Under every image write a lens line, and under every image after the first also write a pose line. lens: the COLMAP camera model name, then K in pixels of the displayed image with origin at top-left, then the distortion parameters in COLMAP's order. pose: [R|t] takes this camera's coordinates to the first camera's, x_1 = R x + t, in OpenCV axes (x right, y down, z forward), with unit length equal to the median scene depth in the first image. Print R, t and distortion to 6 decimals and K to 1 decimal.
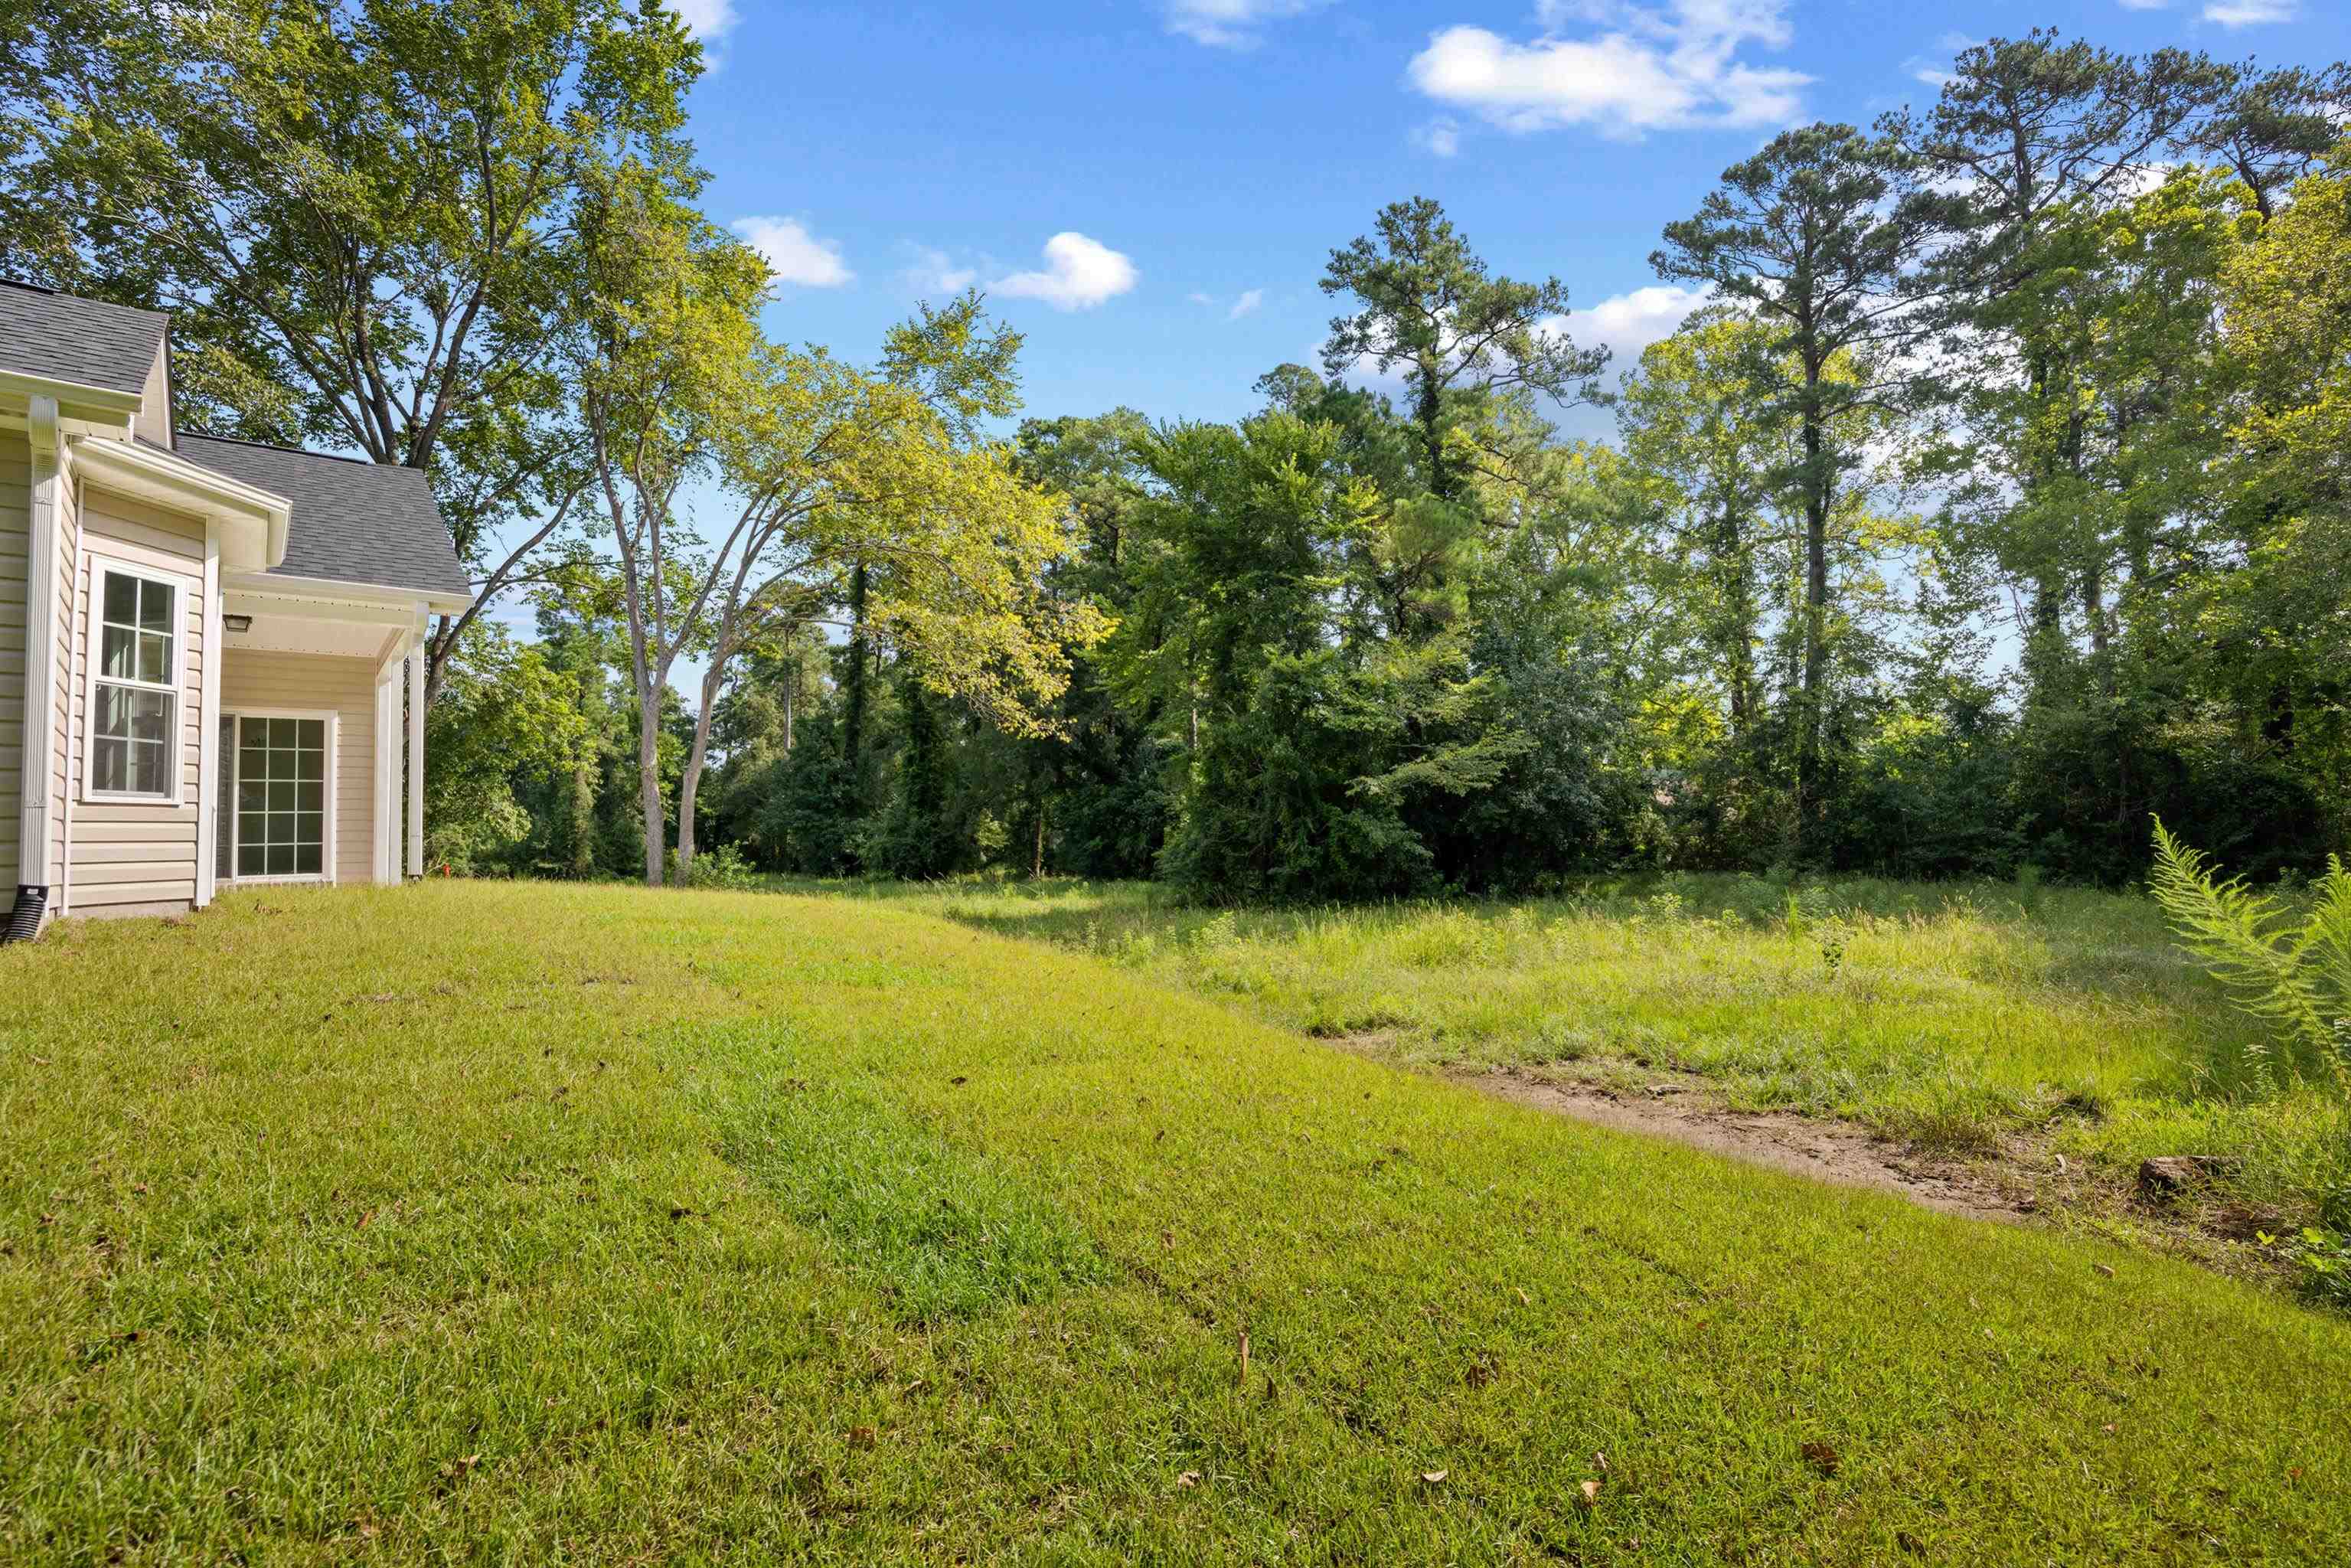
lens RADIAL K [[1079.6, 0, 1189.5], [0, 1079.6, 776.2], [0, 0, 1]] dist [-0.011131, -0.000420]
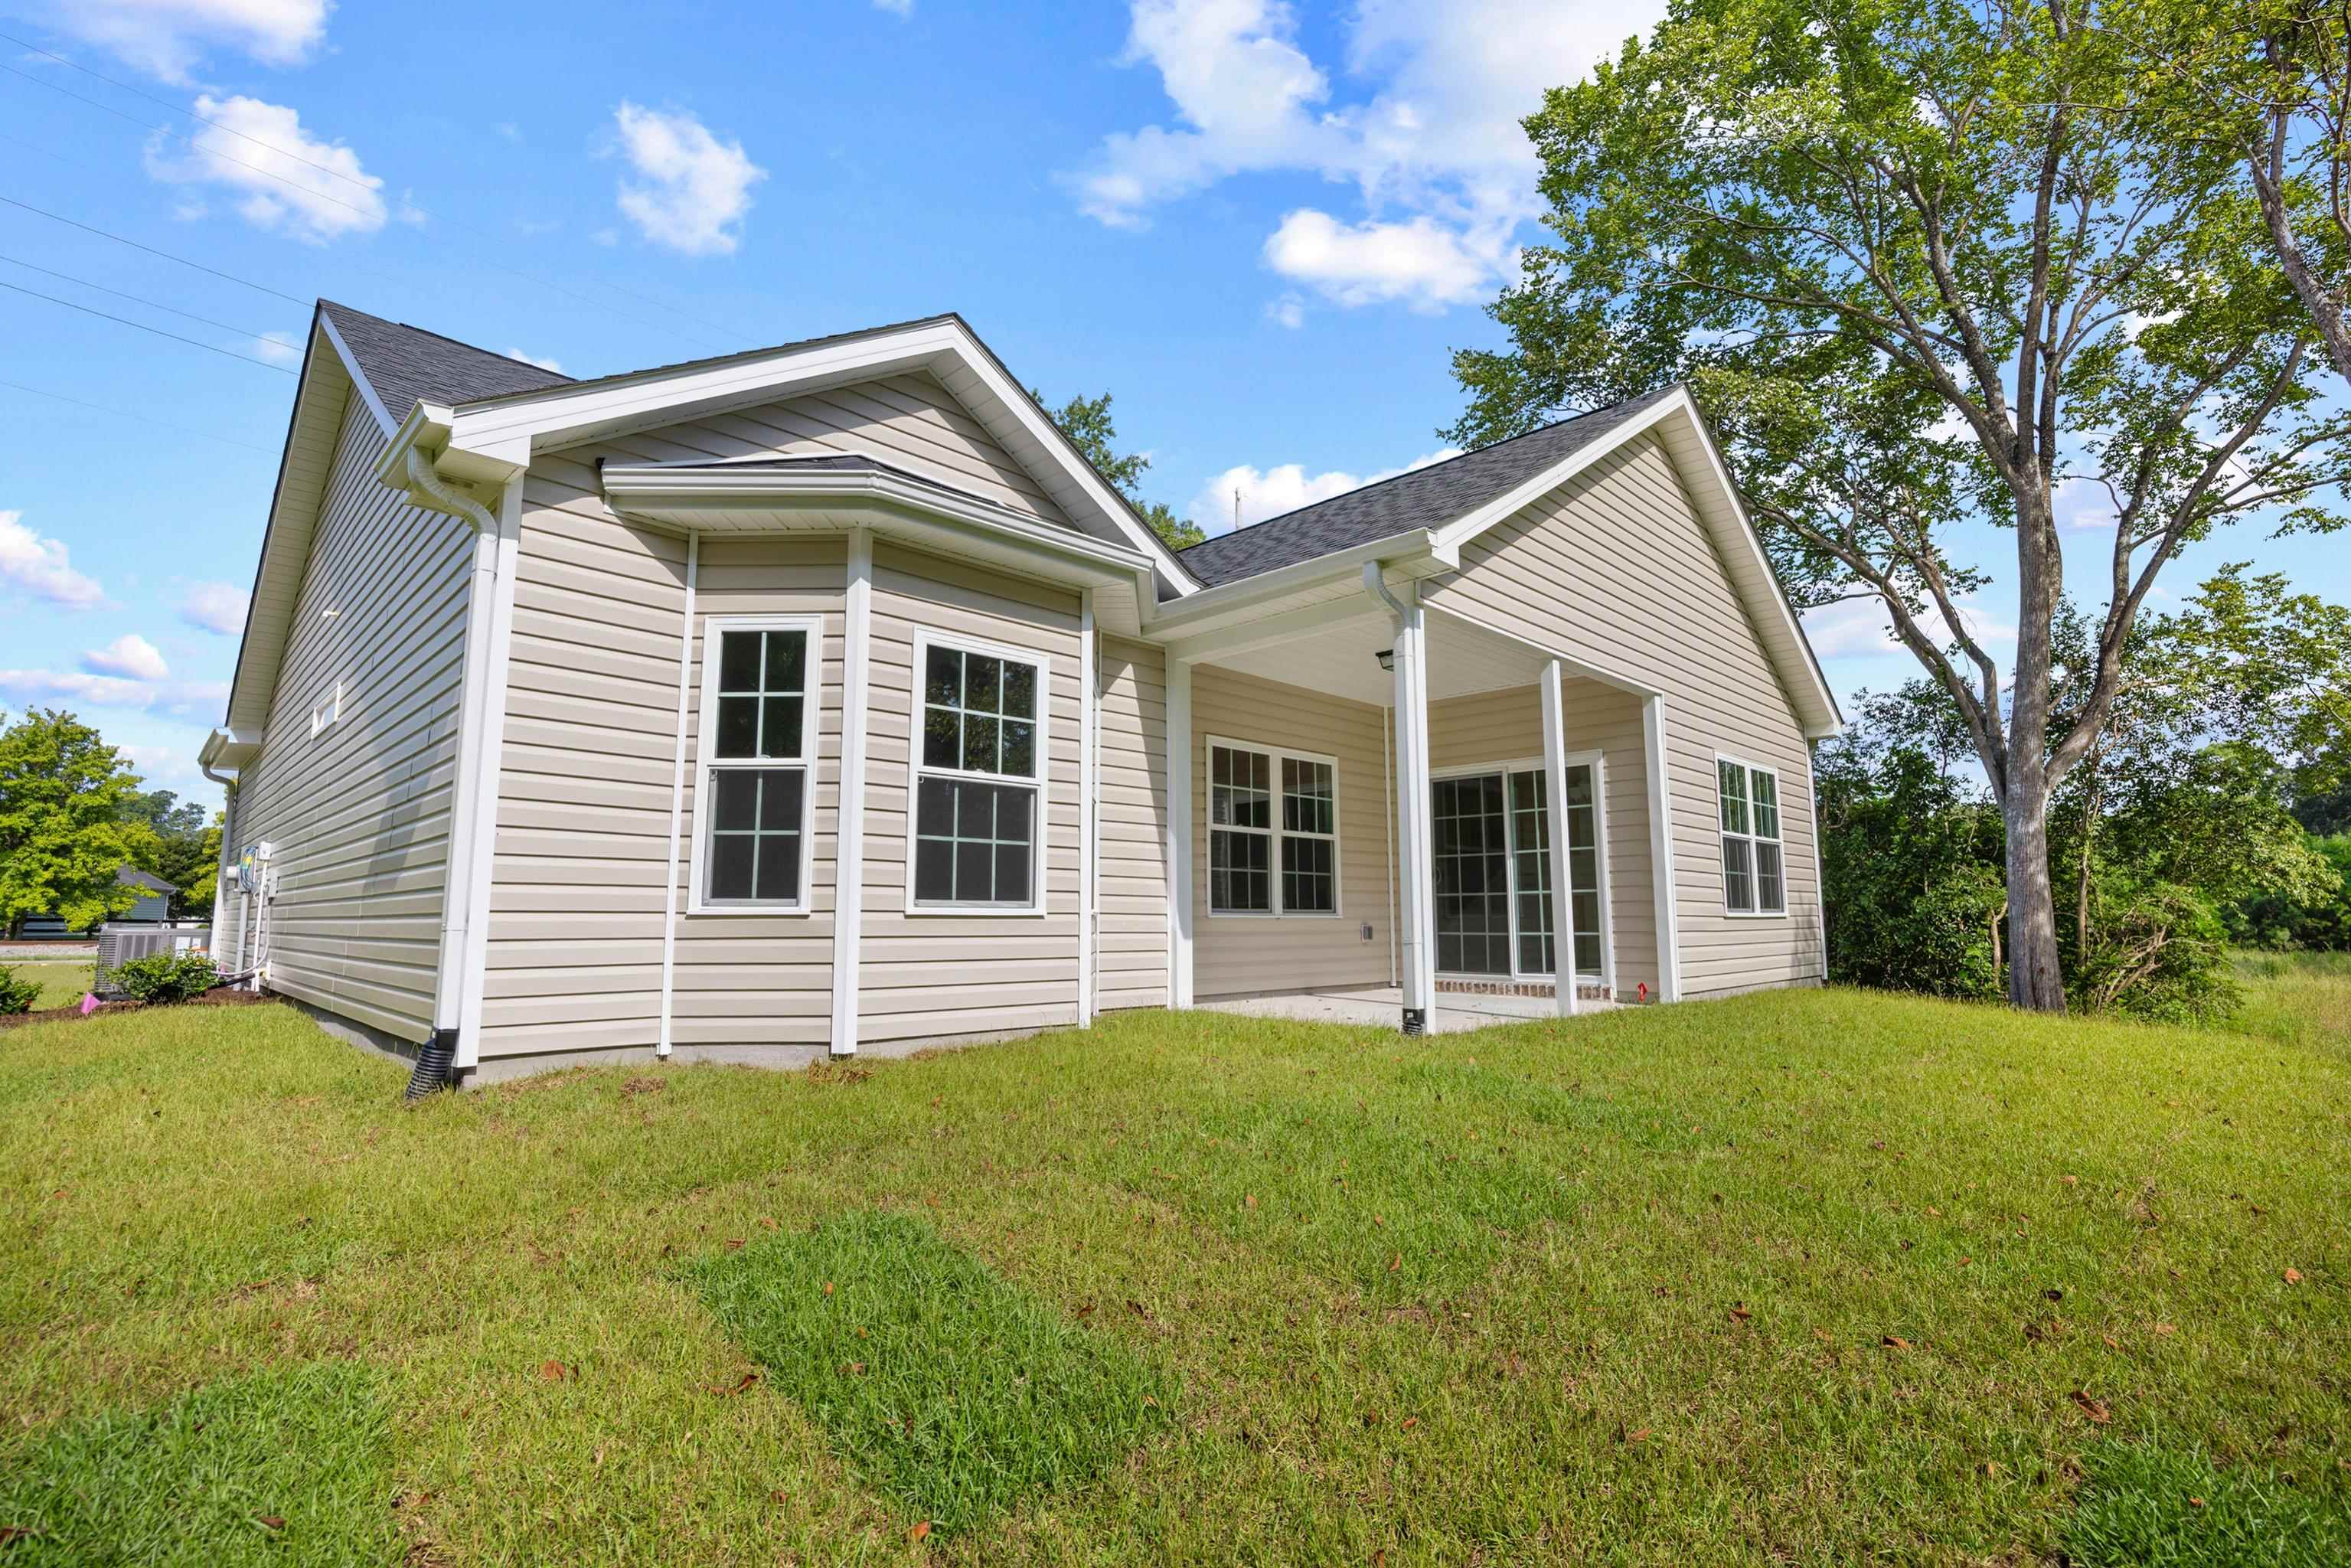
lens RADIAL K [[1107.9, 0, 1170.6], [0, 1107.9, 775.8], [0, 0, 1]] dist [-0.010632, -0.000202]
pose [[0.069380, -0.102972, -0.992262, -0.079106], [0.060723, 0.993250, -0.098829, 0.012345], [0.995740, -0.053397, 0.075165, 0.654189]]
